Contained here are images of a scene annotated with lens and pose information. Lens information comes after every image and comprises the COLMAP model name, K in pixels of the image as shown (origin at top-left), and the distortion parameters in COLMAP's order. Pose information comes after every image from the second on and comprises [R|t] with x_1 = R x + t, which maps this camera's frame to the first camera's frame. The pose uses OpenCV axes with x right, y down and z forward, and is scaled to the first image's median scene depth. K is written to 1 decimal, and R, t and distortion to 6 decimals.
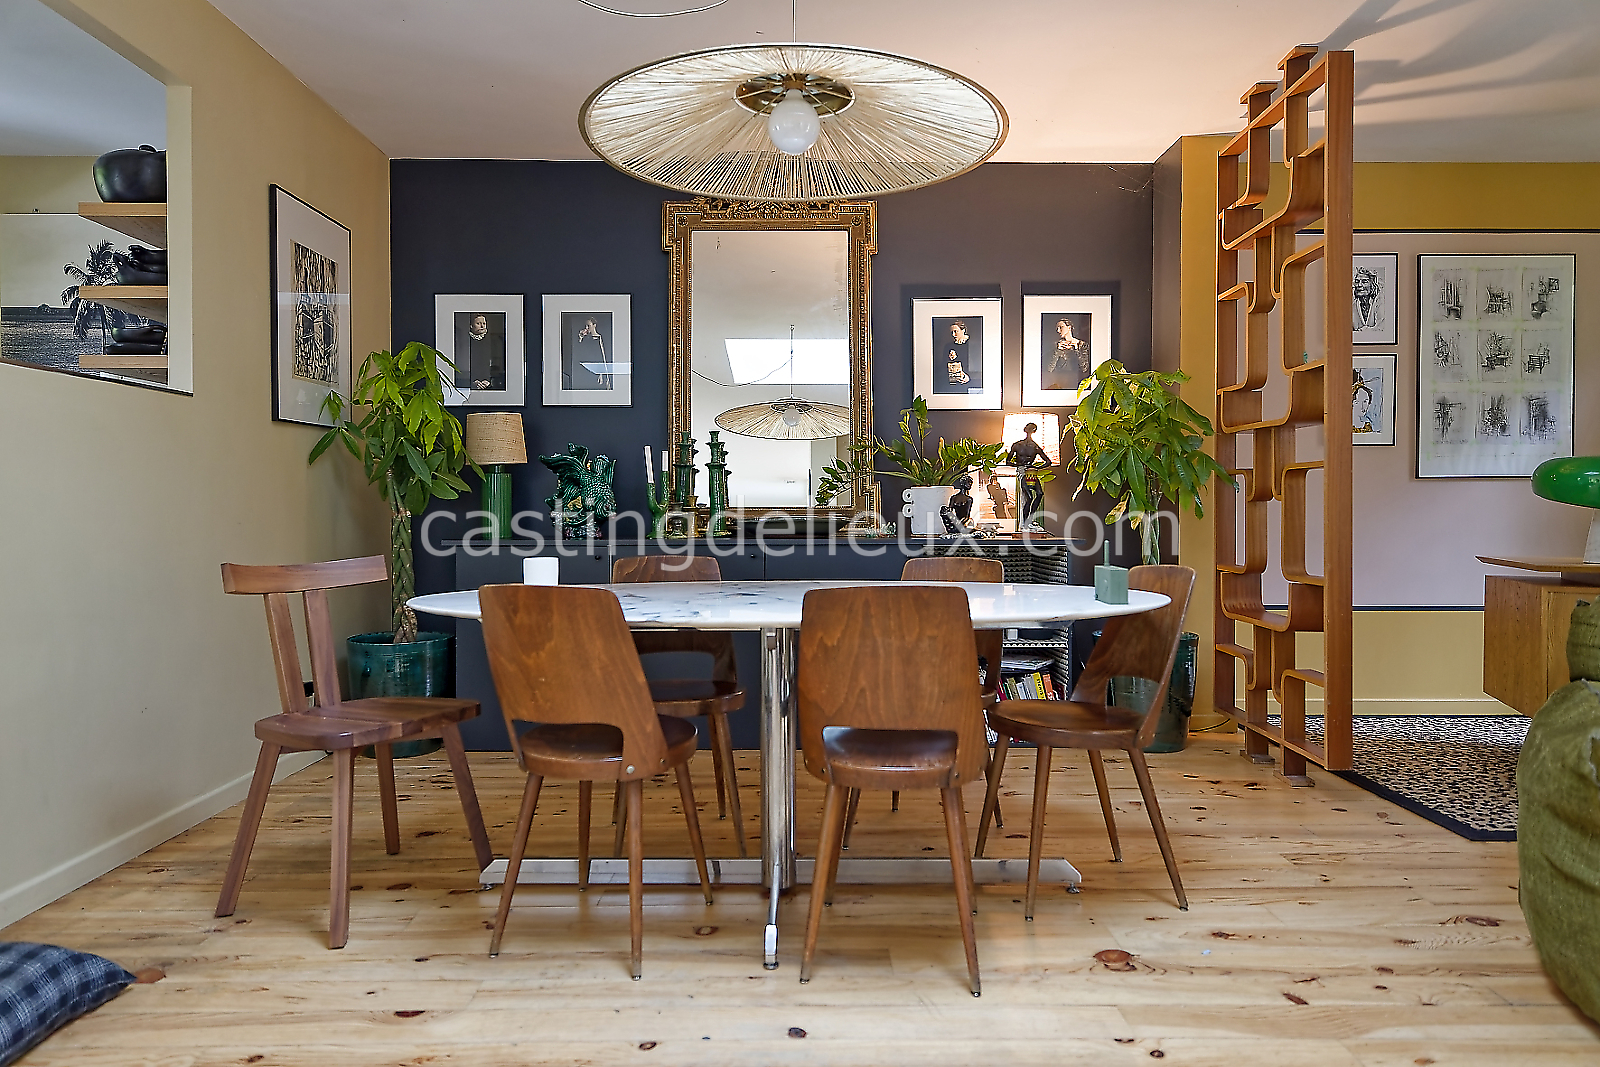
lens RADIAL K [[1010.0, 0, 799.7], [0, 1010.0, 512.5], [0, 0, 1]] dist [0.011651, -0.002686]
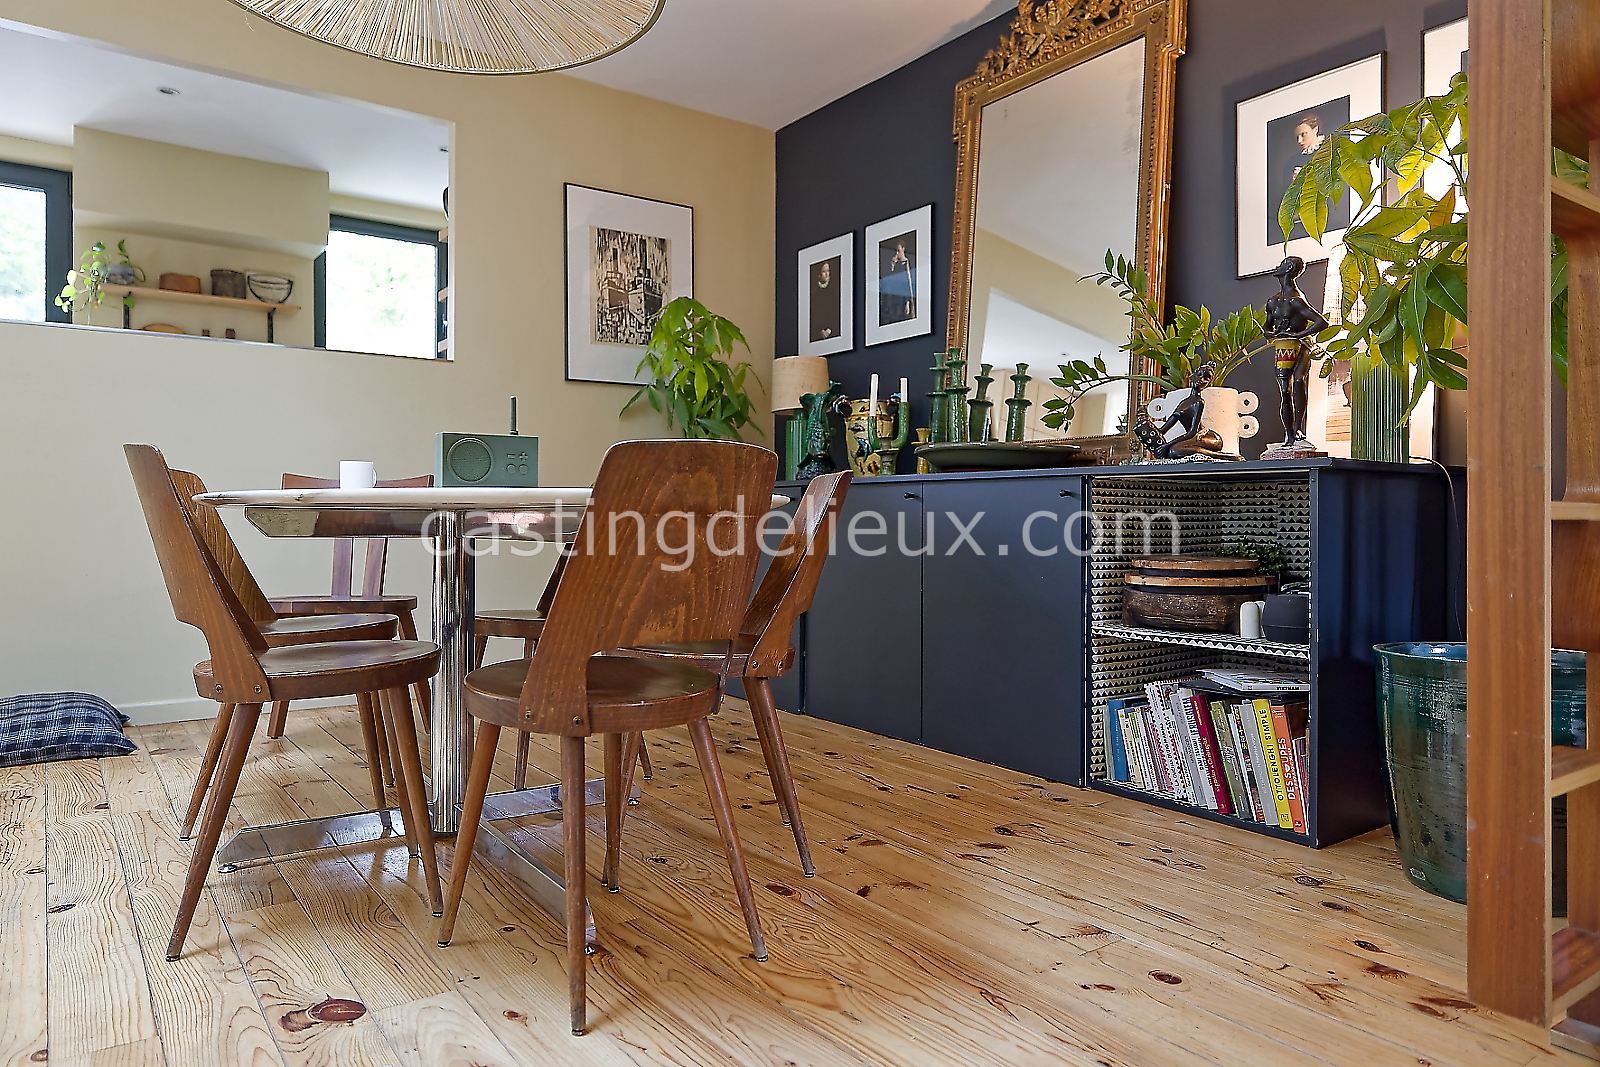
lens RADIAL K [[1038.6, 0, 802.3], [0, 1038.6, 512.5], [0, 0, 1]] dist [0.015500, -0.000818]
pose [[0.577094, 0.000724, -0.816678, 0.512559], [-0.011268, 0.999911, -0.007075, 0.056316], [0.816600, 0.013285, 0.577051, 0.418138]]
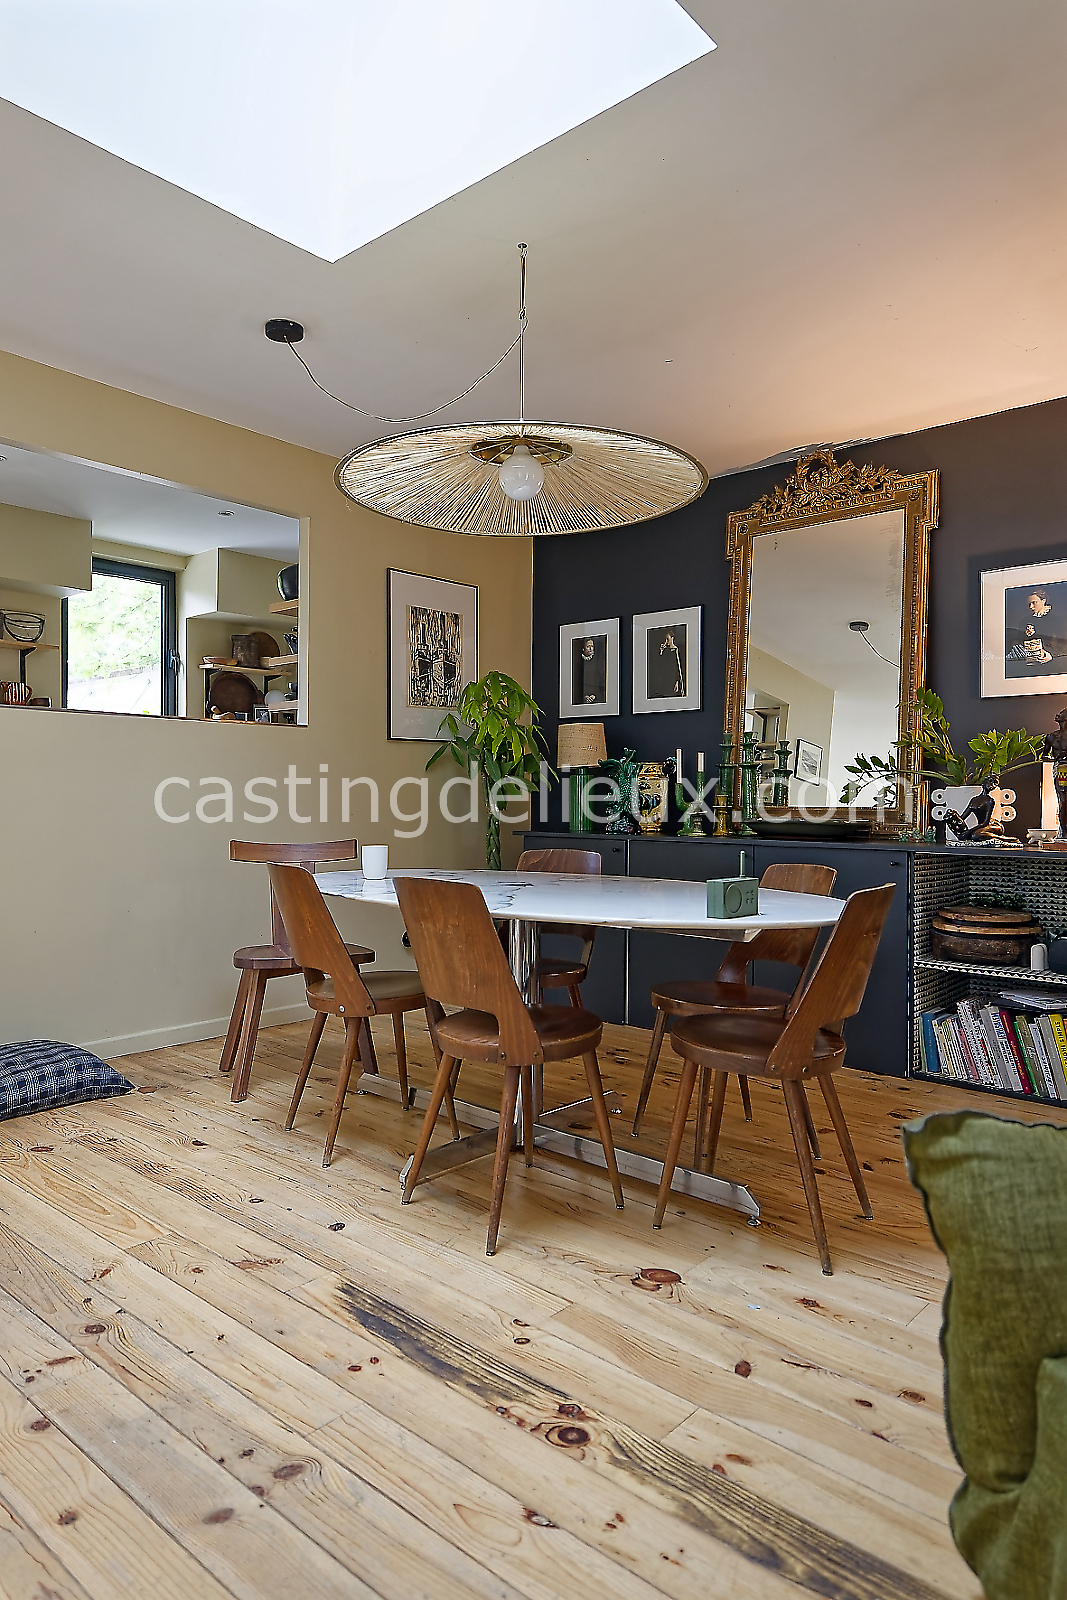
lens RADIAL K [[1010.0, 0, 520.7], [0, 1010.0, 793.1], [0, 0, 1]] dist [0.011651, -0.002686]
pose [[0.739773, 0.004886, -0.672839, 0.426111], [-0.012599, 0.999899, -0.006592, -0.009246], [0.672738, 0.013354, 0.739760, 0.089219]]
